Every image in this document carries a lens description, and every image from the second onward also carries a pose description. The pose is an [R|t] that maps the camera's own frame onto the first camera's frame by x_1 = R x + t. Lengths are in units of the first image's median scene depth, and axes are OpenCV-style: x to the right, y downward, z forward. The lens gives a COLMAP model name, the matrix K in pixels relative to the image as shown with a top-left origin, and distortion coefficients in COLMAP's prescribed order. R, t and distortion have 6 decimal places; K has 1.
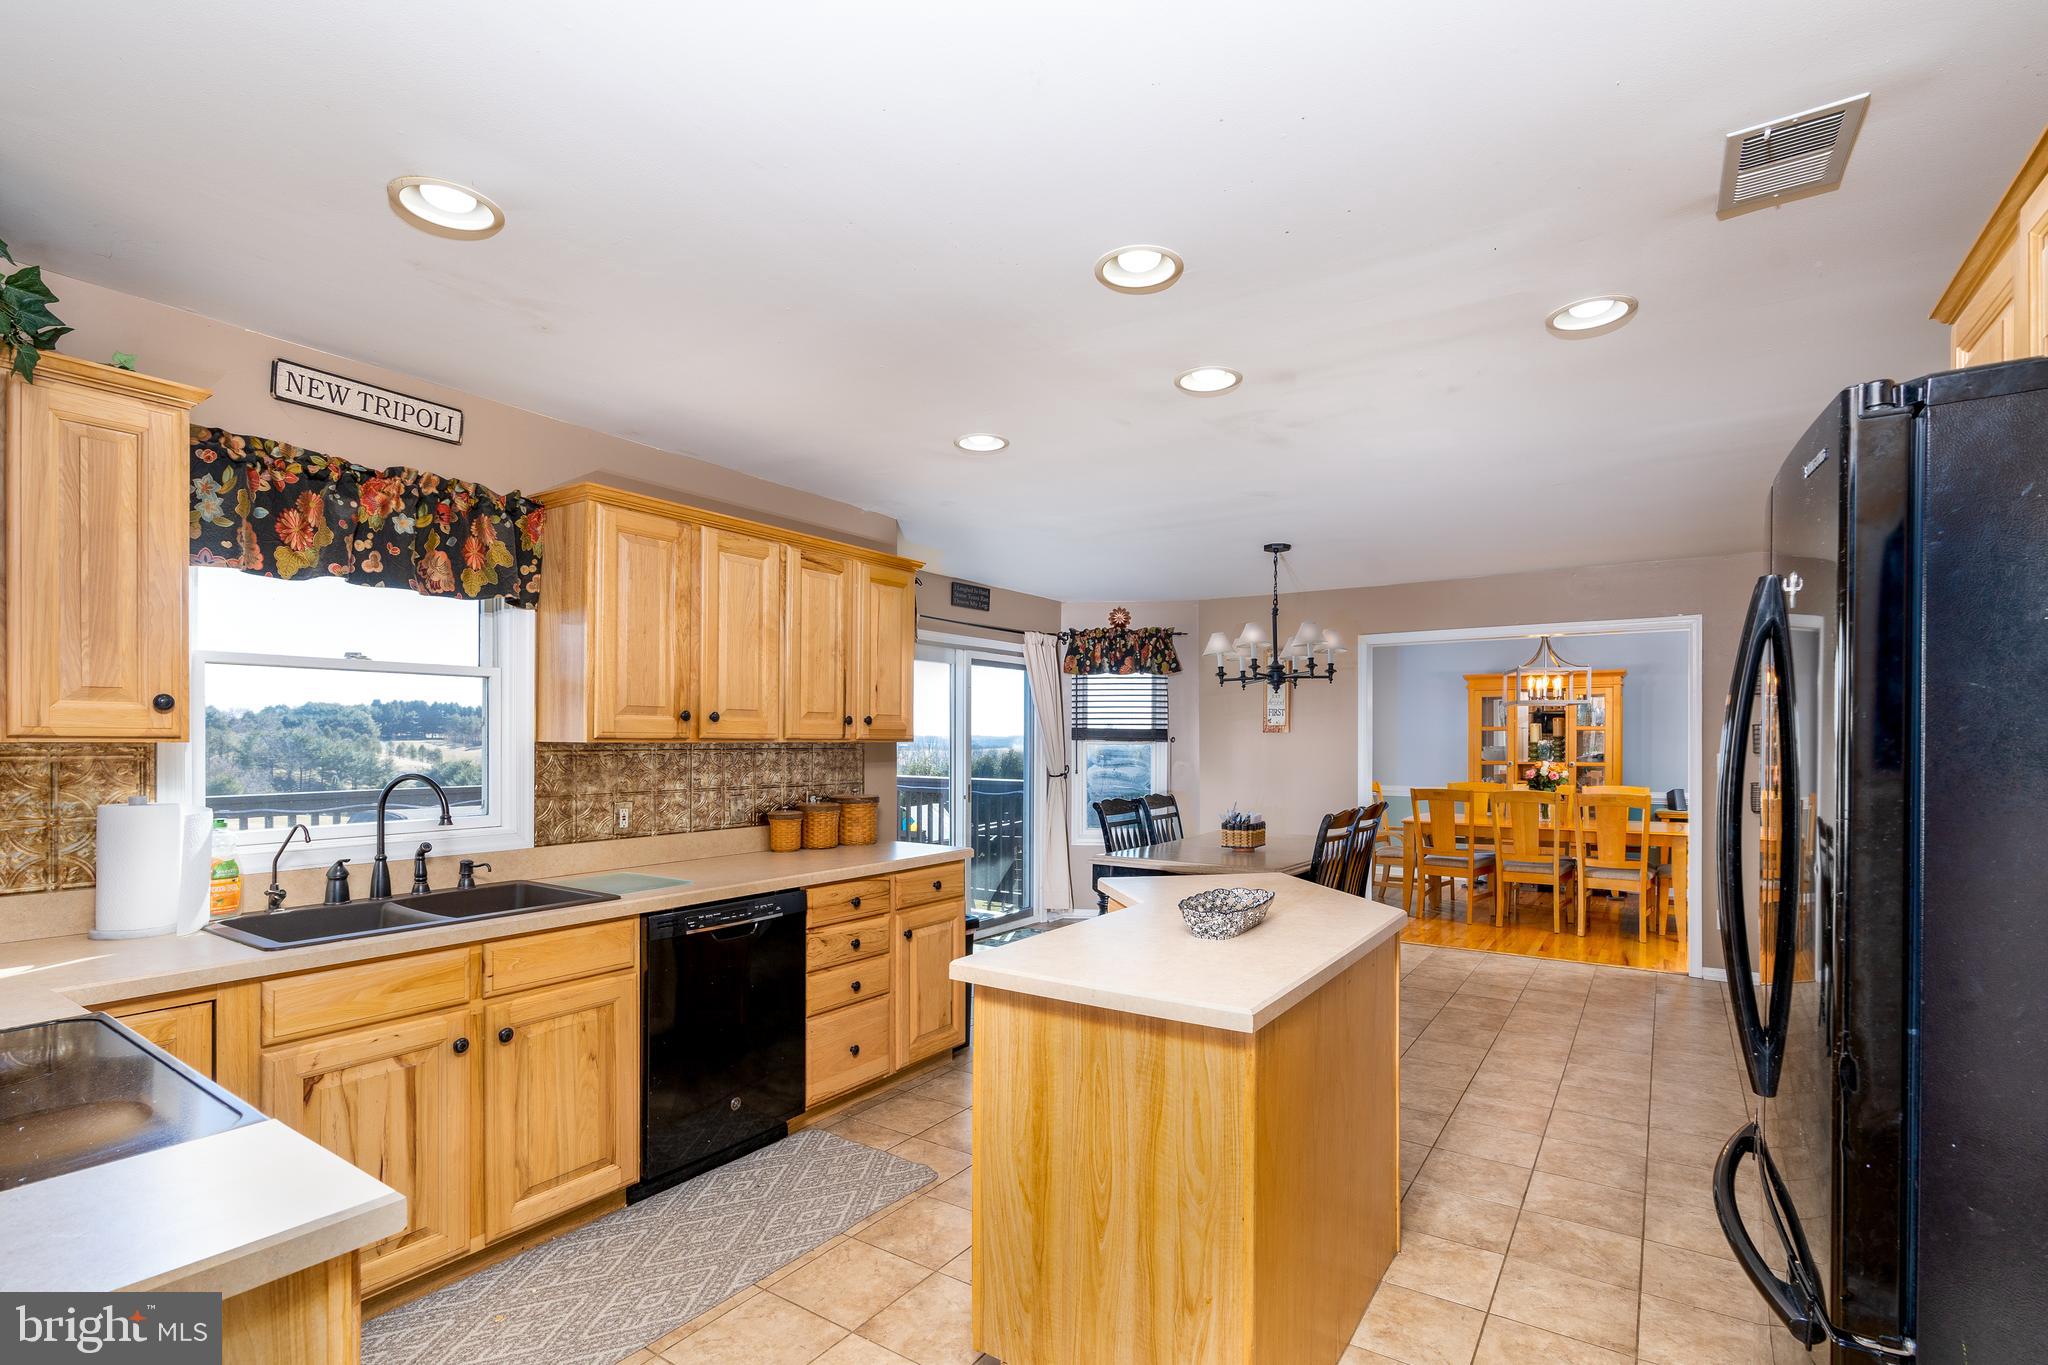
lens RADIAL K [[930.1, 0, 1032.8], [0, 930.1, 743.0], [0, 0, 1]] dist [-0.013925, 0.002668]
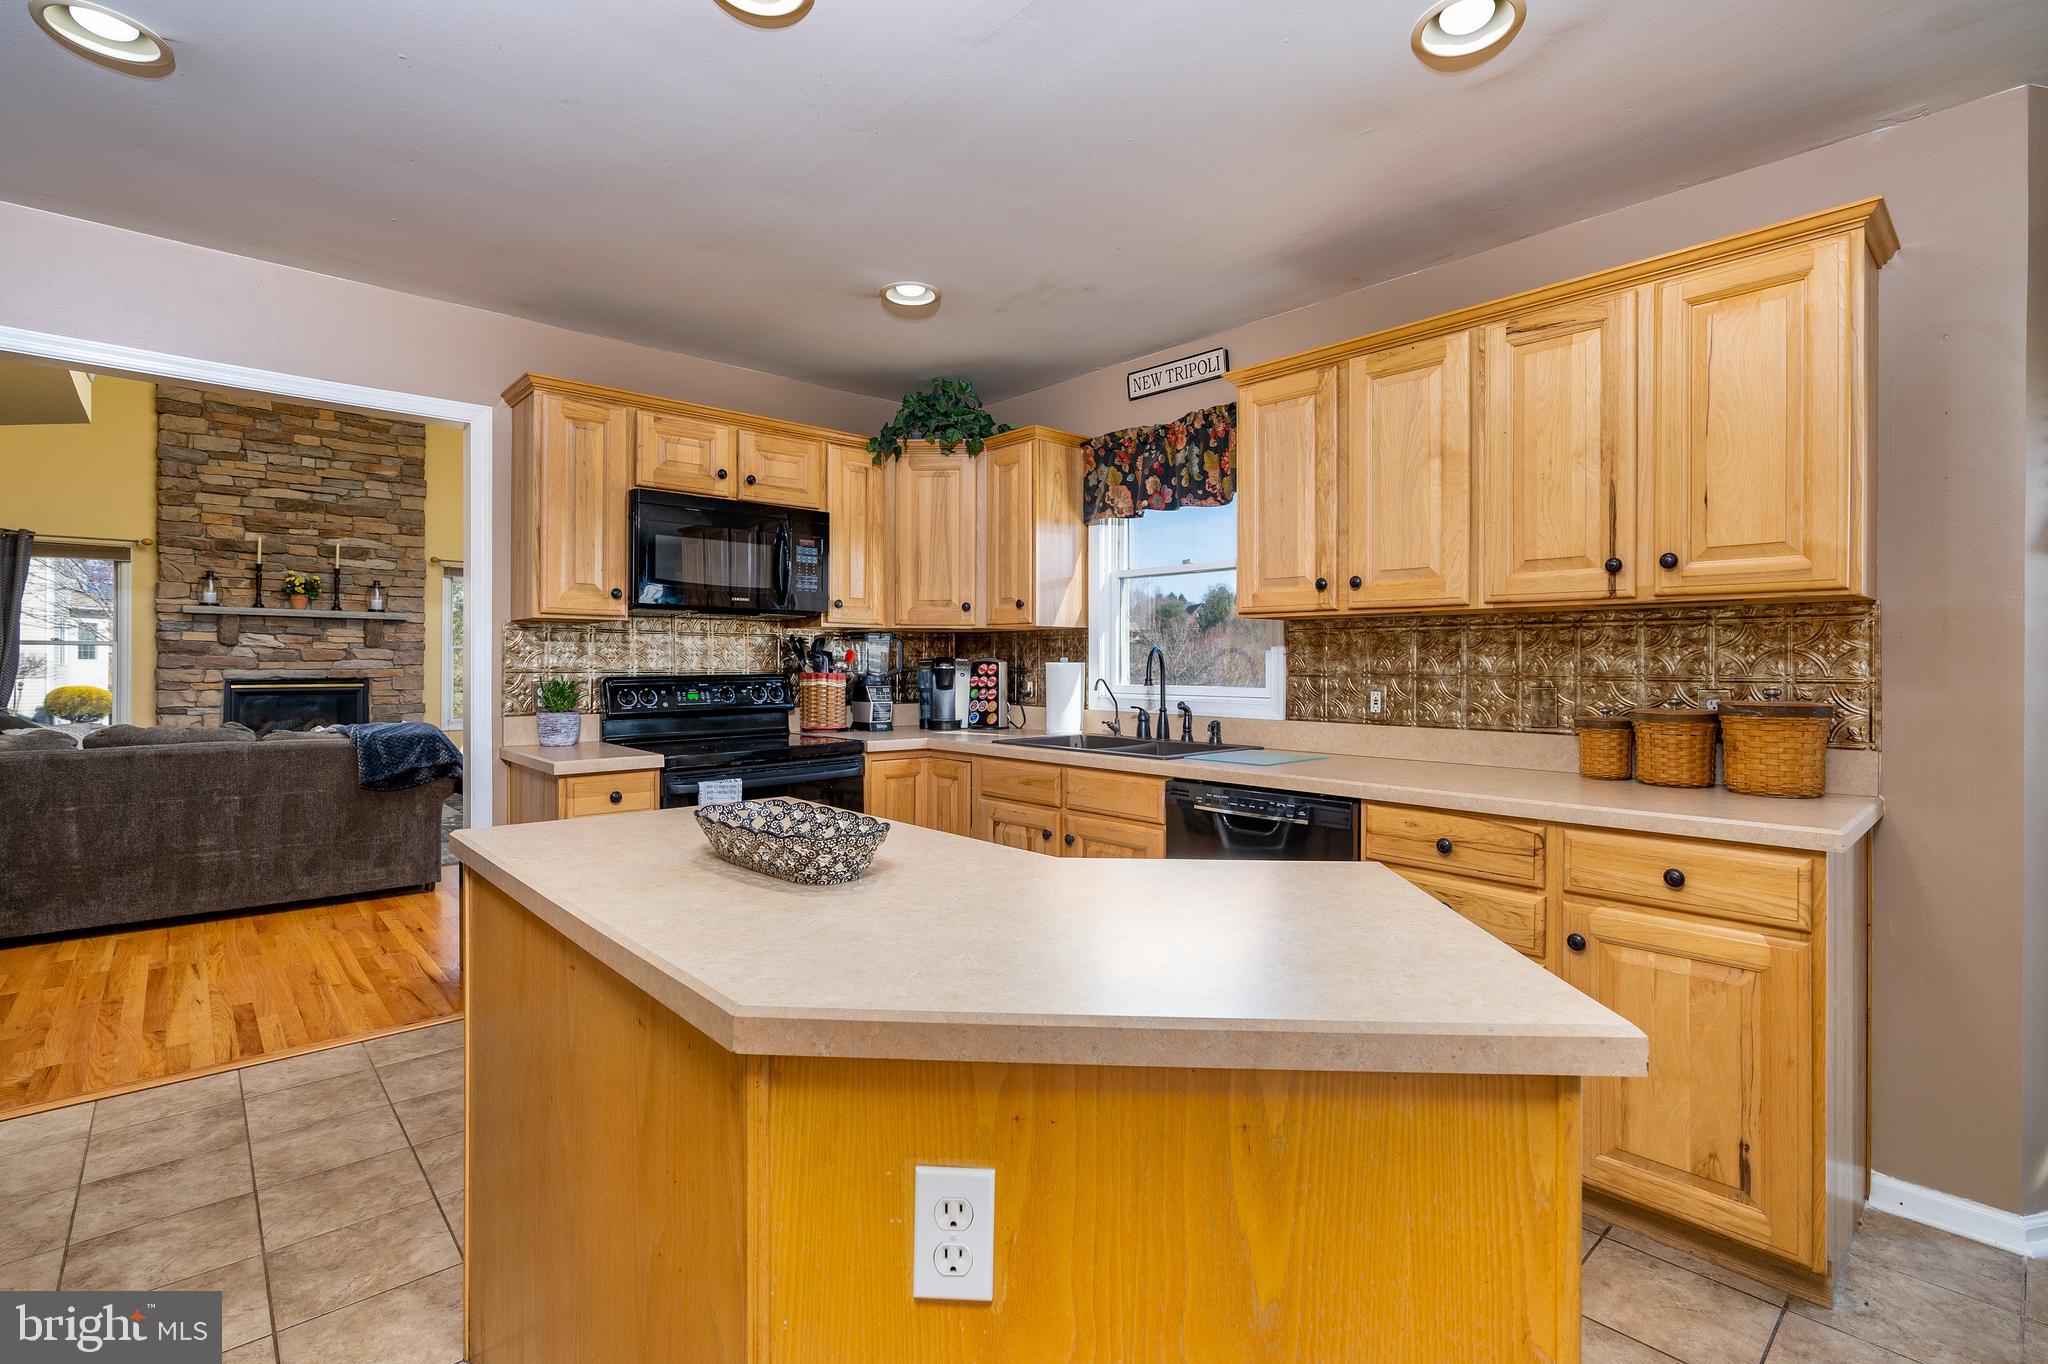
lens RADIAL K [[930.1, 0, 1024.5], [0, 930.1, 664.5], [0, 0, 1]] dist [-0.013925, 0.002668]
pose [[-0.232695, -0.002239, -0.972547, 0.521070], [-0.006912, 0.999976, -0.000648, 0.047072], [0.972525, 0.006571, -0.232705, 0.877494]]
